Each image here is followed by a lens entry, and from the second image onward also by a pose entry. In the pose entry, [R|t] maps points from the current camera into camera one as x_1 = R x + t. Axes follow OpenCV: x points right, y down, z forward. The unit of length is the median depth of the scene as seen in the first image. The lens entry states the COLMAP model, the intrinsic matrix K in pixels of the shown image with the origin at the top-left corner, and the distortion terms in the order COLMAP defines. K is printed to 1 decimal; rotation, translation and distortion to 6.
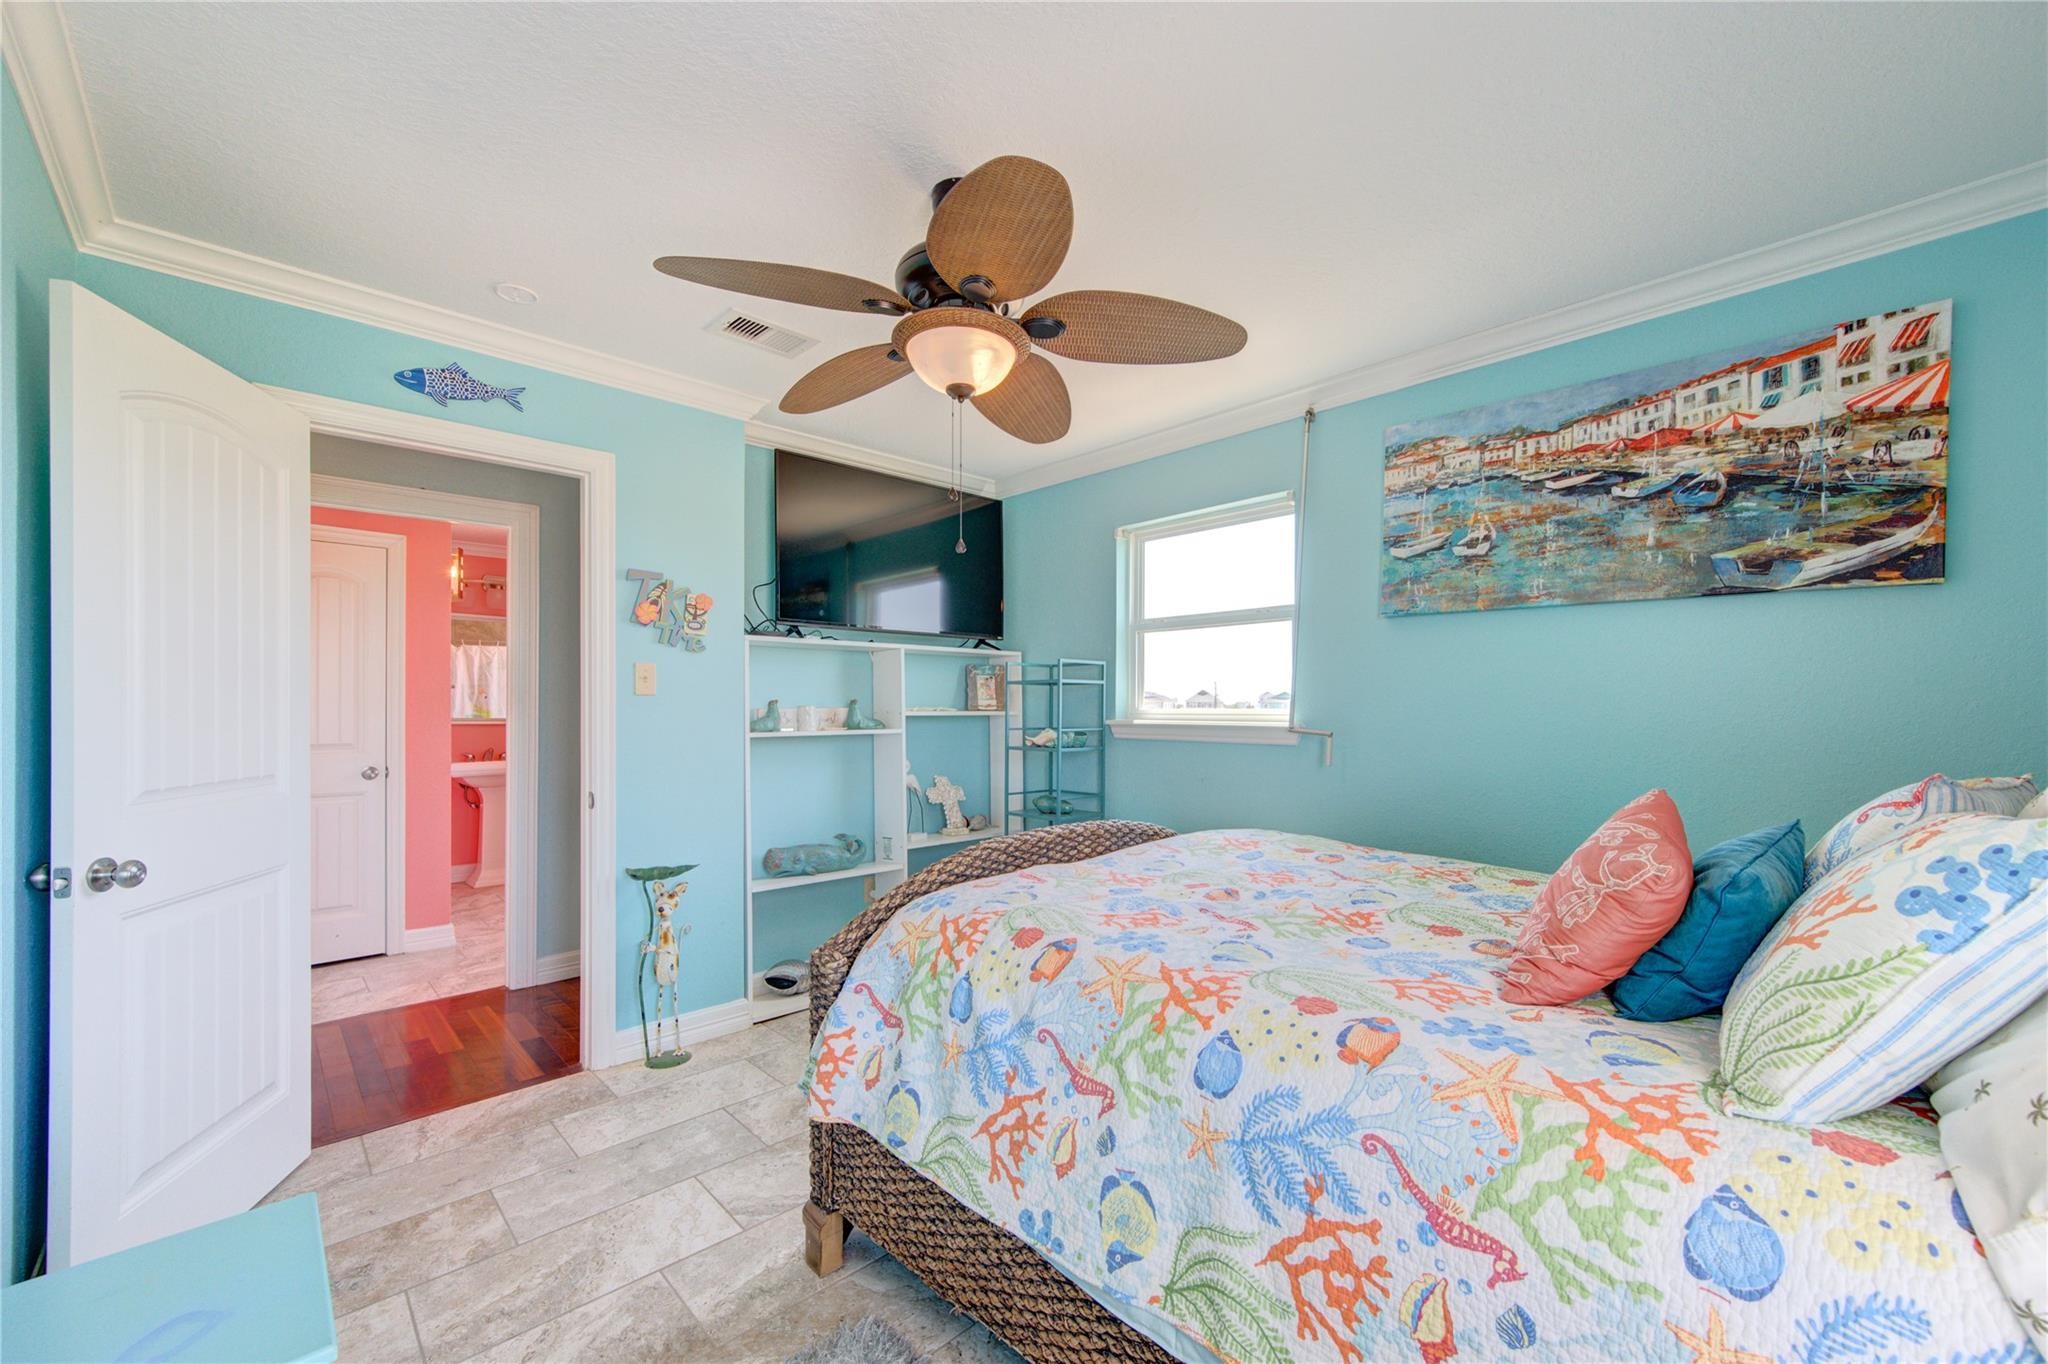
lens RADIAL K [[800.8, 0, 1030.4], [0, 800.8, 692.8], [0, 0, 1]] dist [0.004764, -0.000033]
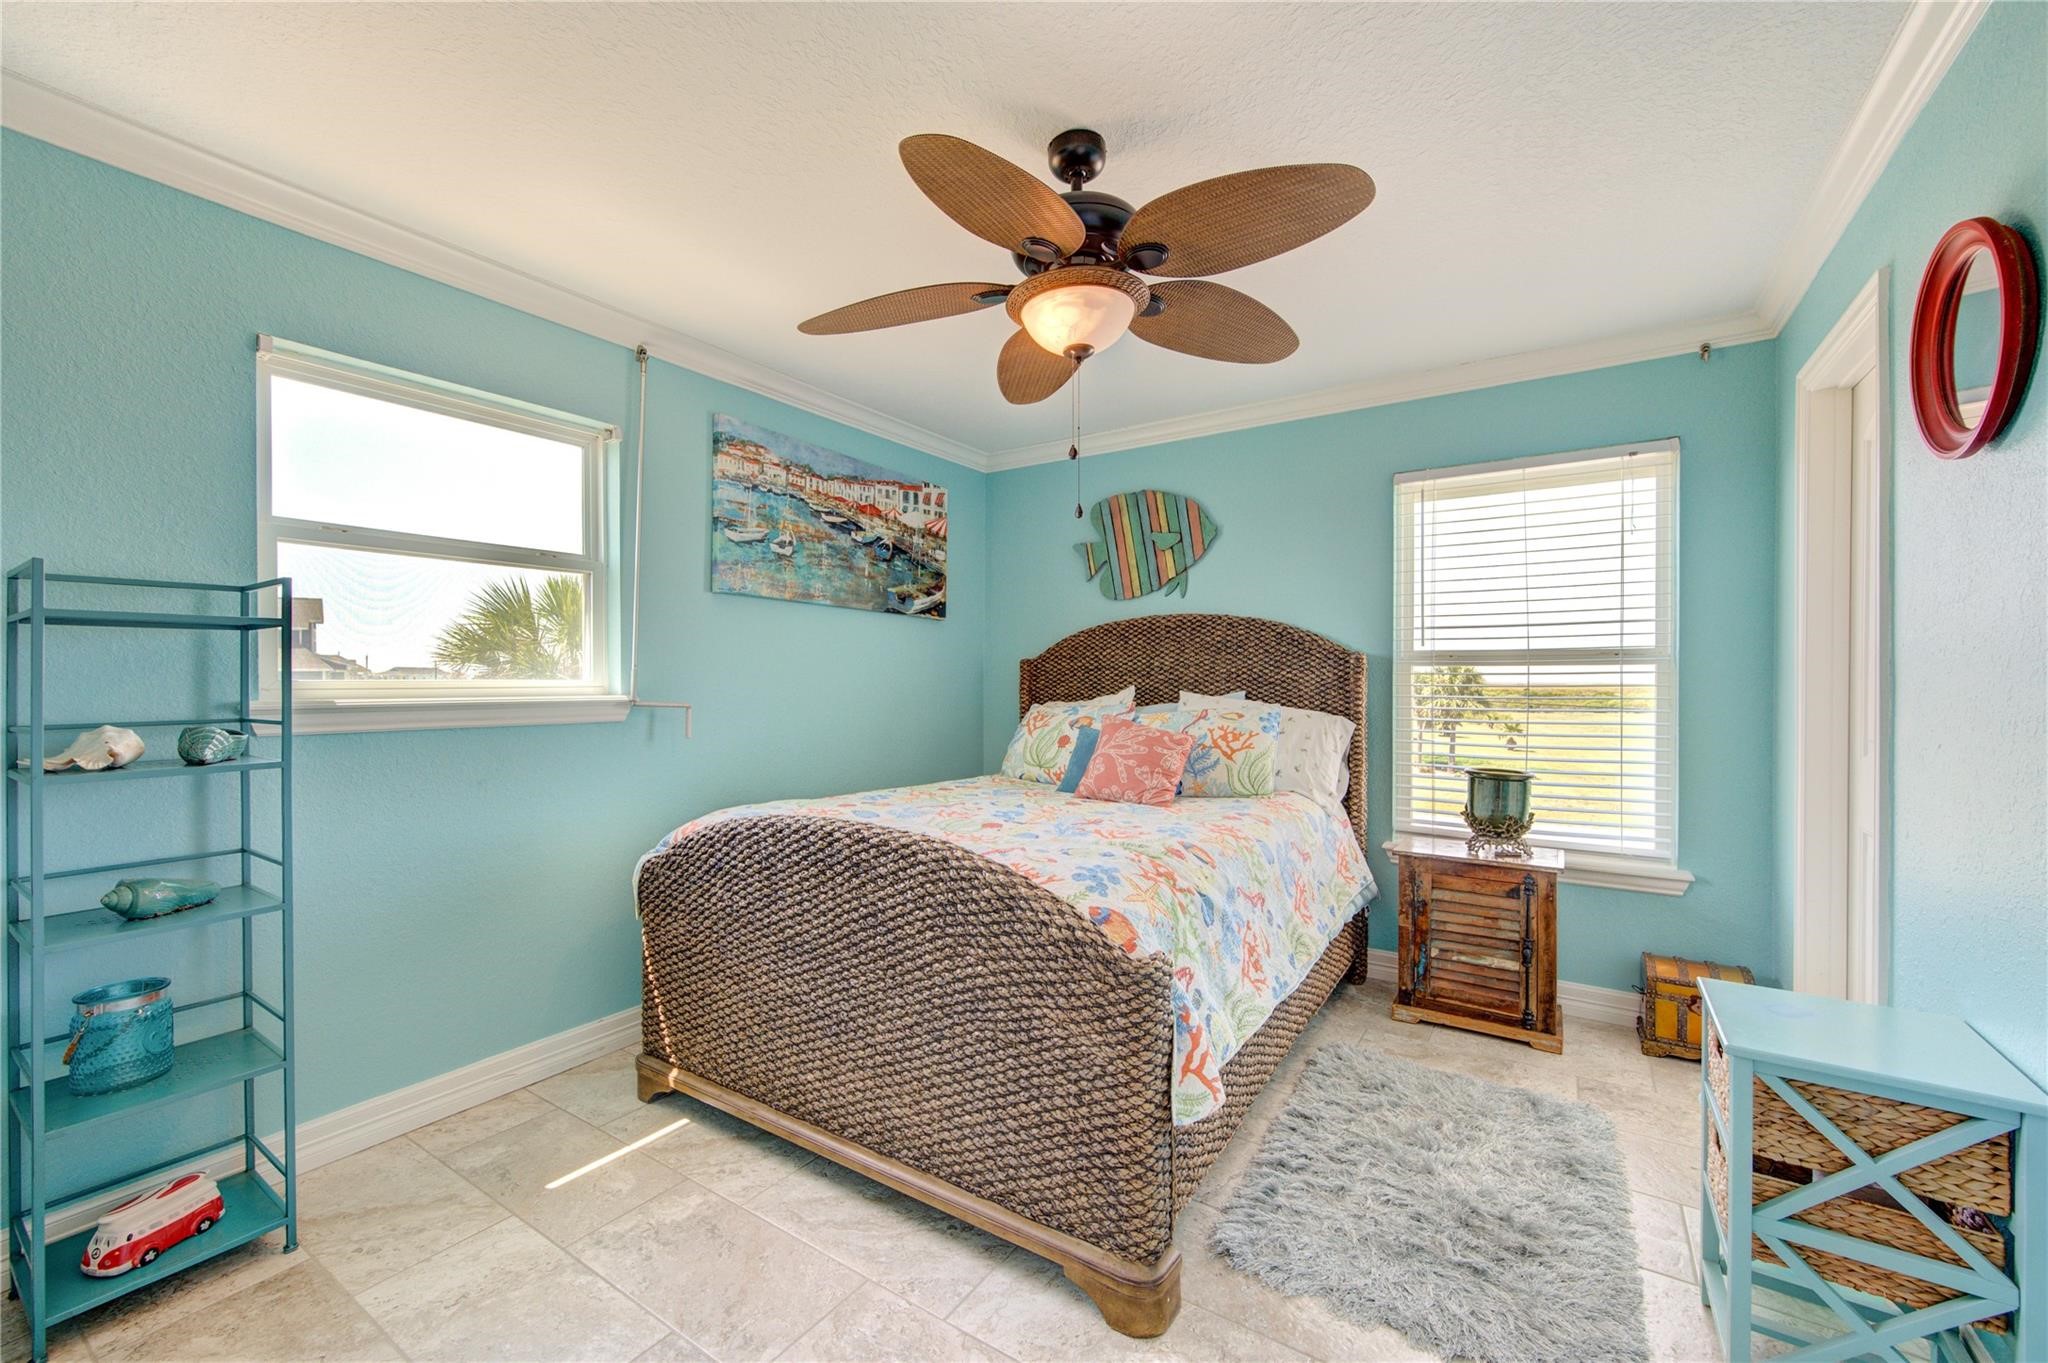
lens RADIAL K [[800.8, 0, 1030.4], [0, 800.8, 692.3], [0, 0, 1]] dist [0.004764, -0.000033]
pose [[-0.207702, -0.007383, 0.978164, -0.800119], [-0.006882, 0.999958, 0.006086, 0.032855], [-0.978168, -0.005468, -0.207744, 0.967552]]
